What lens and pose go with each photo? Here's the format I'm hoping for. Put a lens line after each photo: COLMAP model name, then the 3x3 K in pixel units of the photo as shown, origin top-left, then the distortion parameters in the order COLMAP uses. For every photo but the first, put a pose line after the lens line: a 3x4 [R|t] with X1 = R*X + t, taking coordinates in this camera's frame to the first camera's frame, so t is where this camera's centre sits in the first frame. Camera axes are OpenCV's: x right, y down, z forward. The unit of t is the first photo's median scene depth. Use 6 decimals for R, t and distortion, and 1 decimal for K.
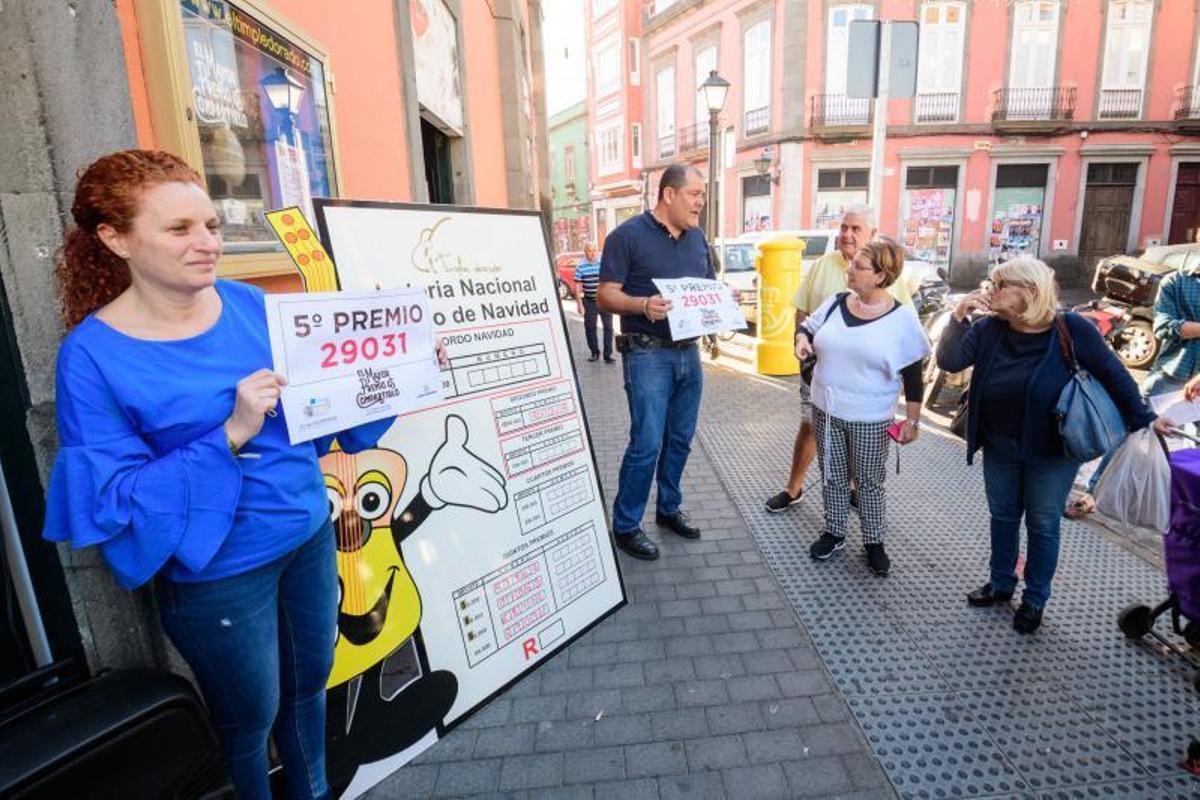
lens RADIAL K [[576.8, 0, 664.6], [0, 576.8, 358.2], [0, 0, 1]] dist [0.004295, -0.010534]
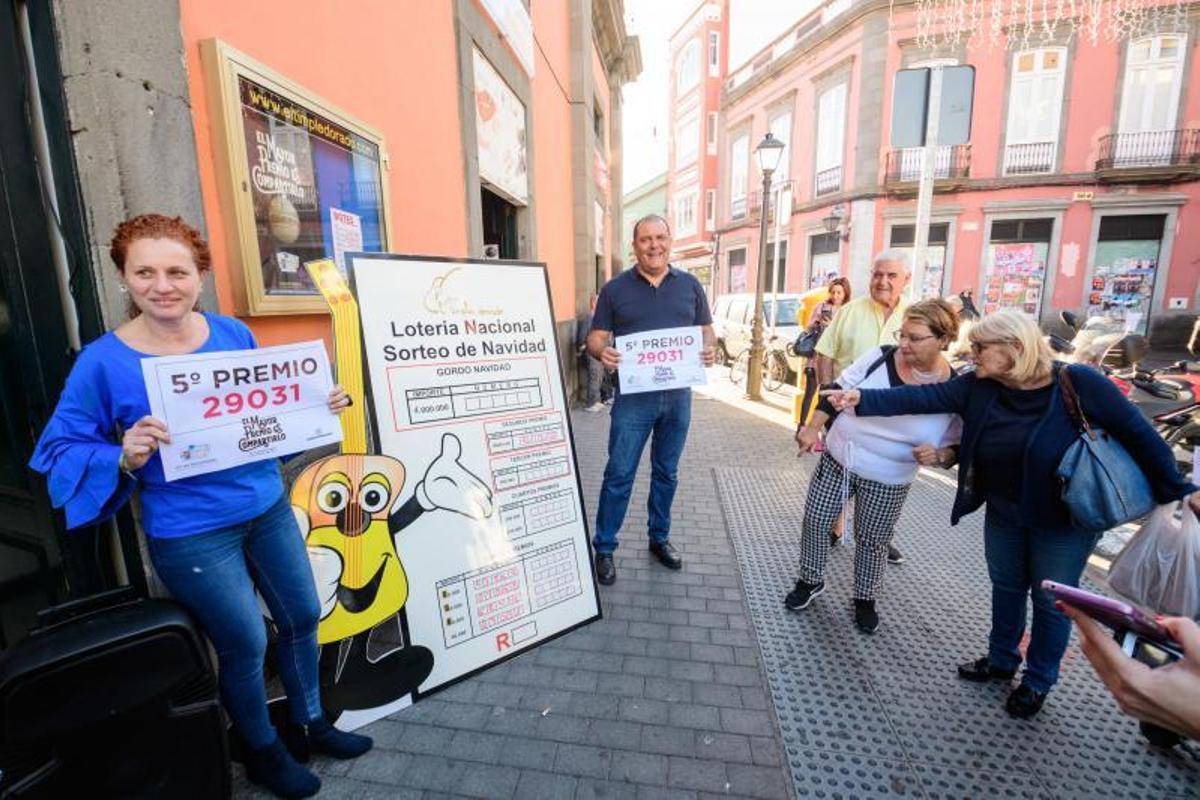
lens RADIAL K [[519.0, 0, 596.3], [0, 519.0, 400.7], [0, 0, 1]] dist [0.002891, -0.011937]
pose [[0.965511, 0.050887, -0.255342, 0.179215], [-0.052525, 0.998620, 0.000404, 0.014085], [0.255010, 0.013022, 0.966851, 0.043670]]
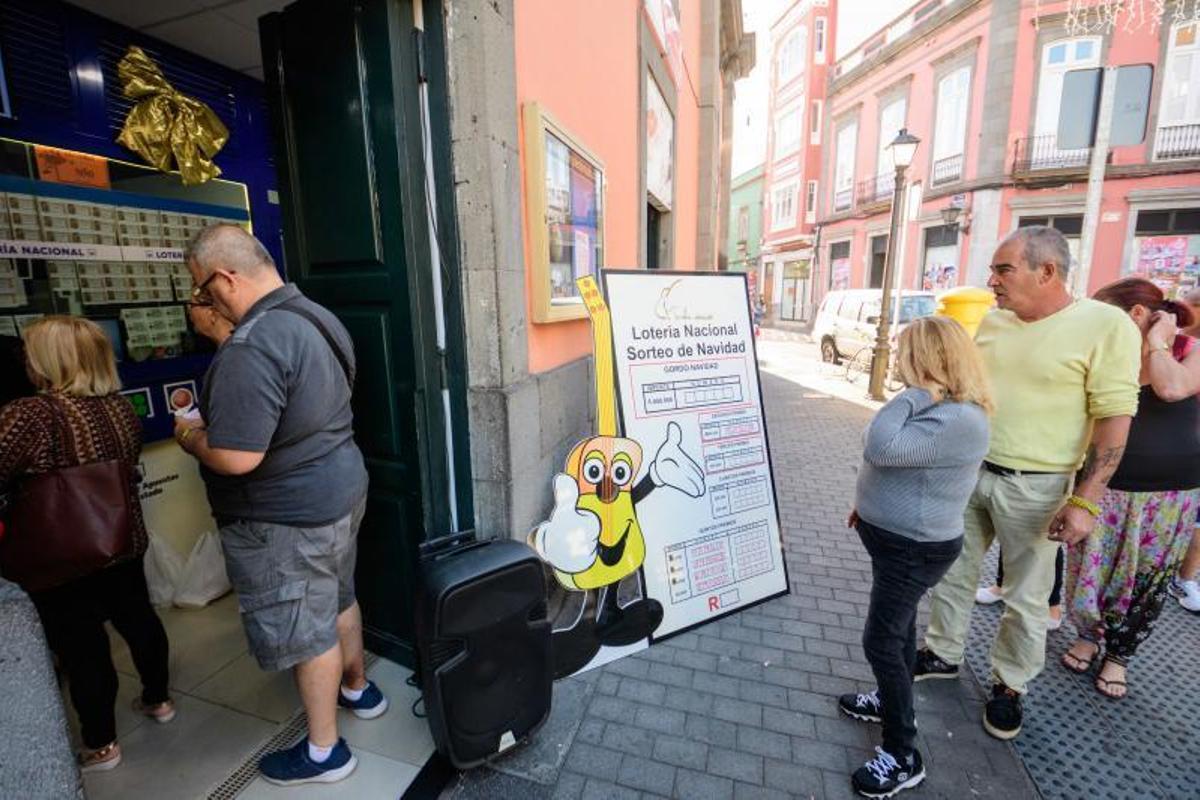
lens RADIAL K [[519.0, 0, 604.3], [0, 519.0, 394.4], [0, 0, 1]] dist [0.002891, -0.011937]
pose [[0.919286, 0.079497, -0.385478, -0.040546], [-0.081490, 0.996611, 0.011194, 0.029601], [0.385061, 0.021122, 0.922649, -0.200131]]
